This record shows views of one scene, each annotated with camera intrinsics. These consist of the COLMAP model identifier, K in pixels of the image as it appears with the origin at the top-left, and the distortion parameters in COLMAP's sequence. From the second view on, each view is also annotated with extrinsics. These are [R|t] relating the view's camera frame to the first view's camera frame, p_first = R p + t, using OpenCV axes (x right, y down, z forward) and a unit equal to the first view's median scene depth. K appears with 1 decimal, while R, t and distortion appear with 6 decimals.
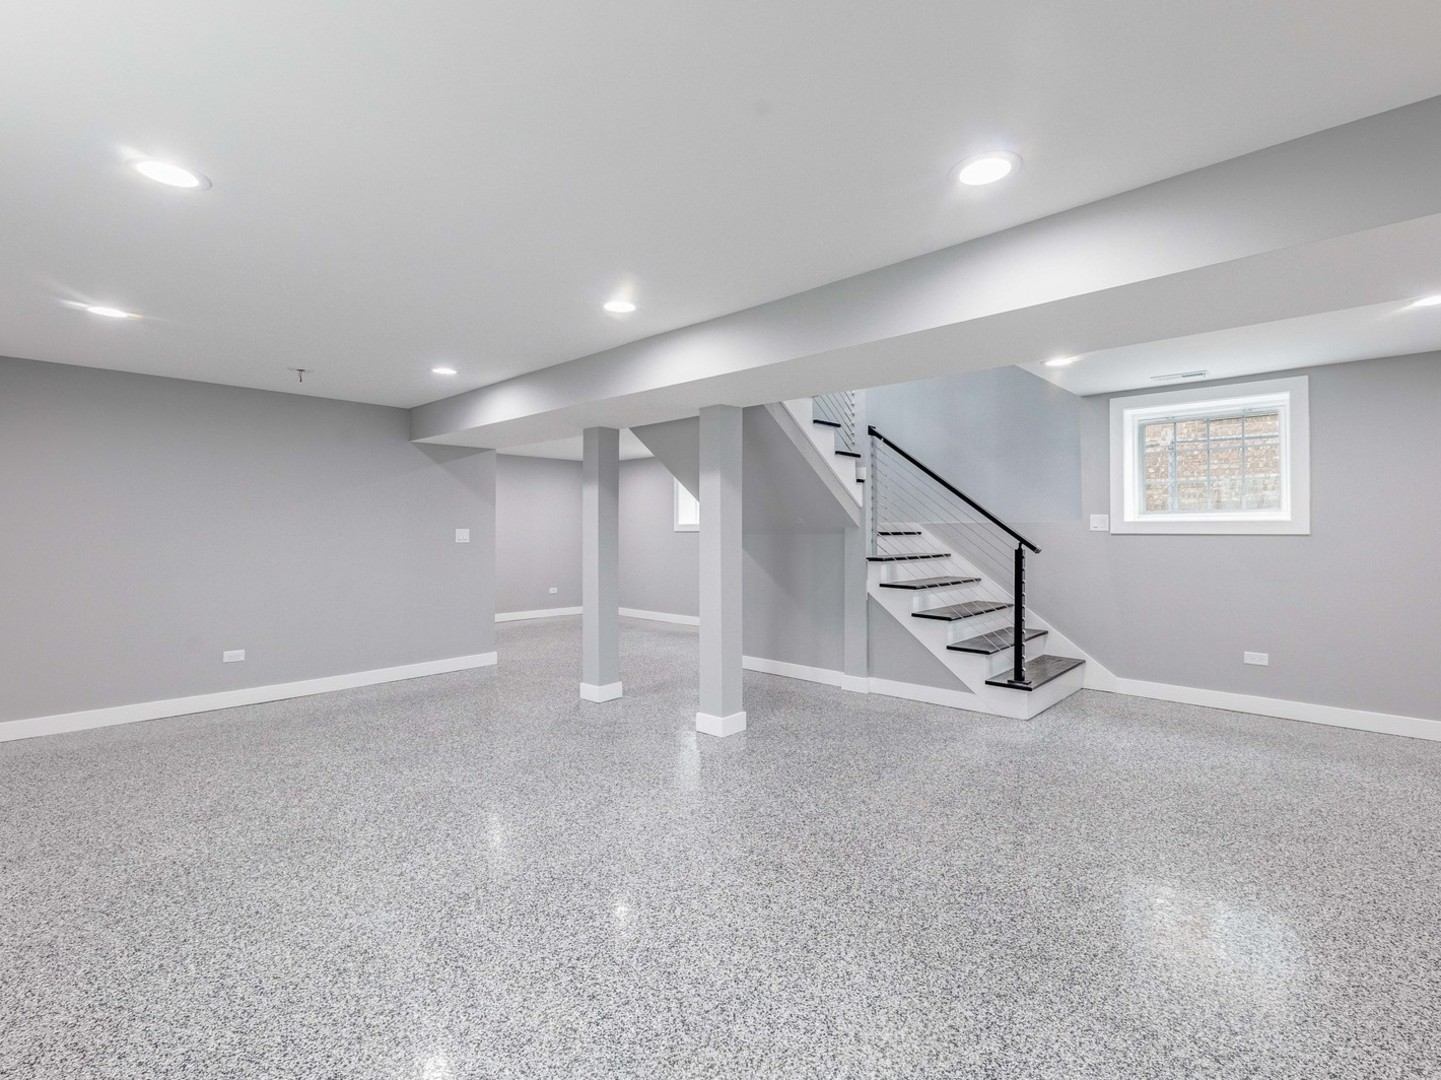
lens RADIAL K [[683.2, 0, 733.6], [0, 683.2, 533.4], [0, 0, 1]] dist [0.012200, -0.004214]
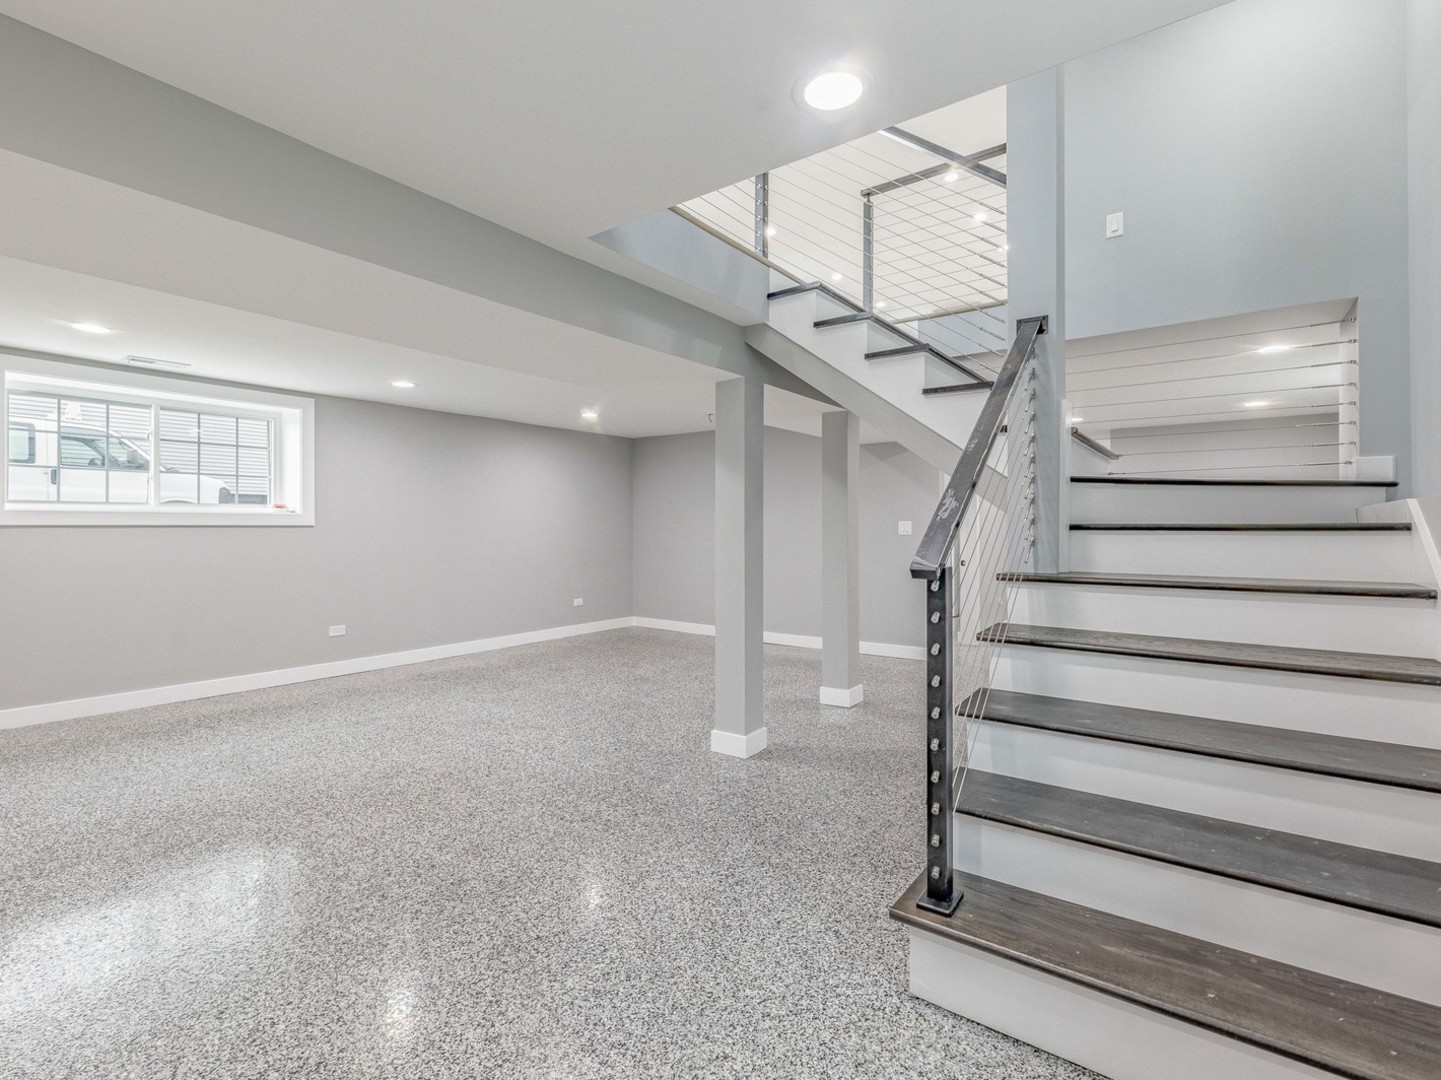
lens RADIAL K [[683.2, 0, 733.6], [0, 683.2, 533.8], [0, 0, 1]] dist [0.012200, -0.004214]
pose [[0.107329, 0.012930, -0.994139, 1.159100], [-0.001463, 0.999916, 0.012847, -0.002906], [0.994222, 0.000076, 0.107339, 1.215211]]
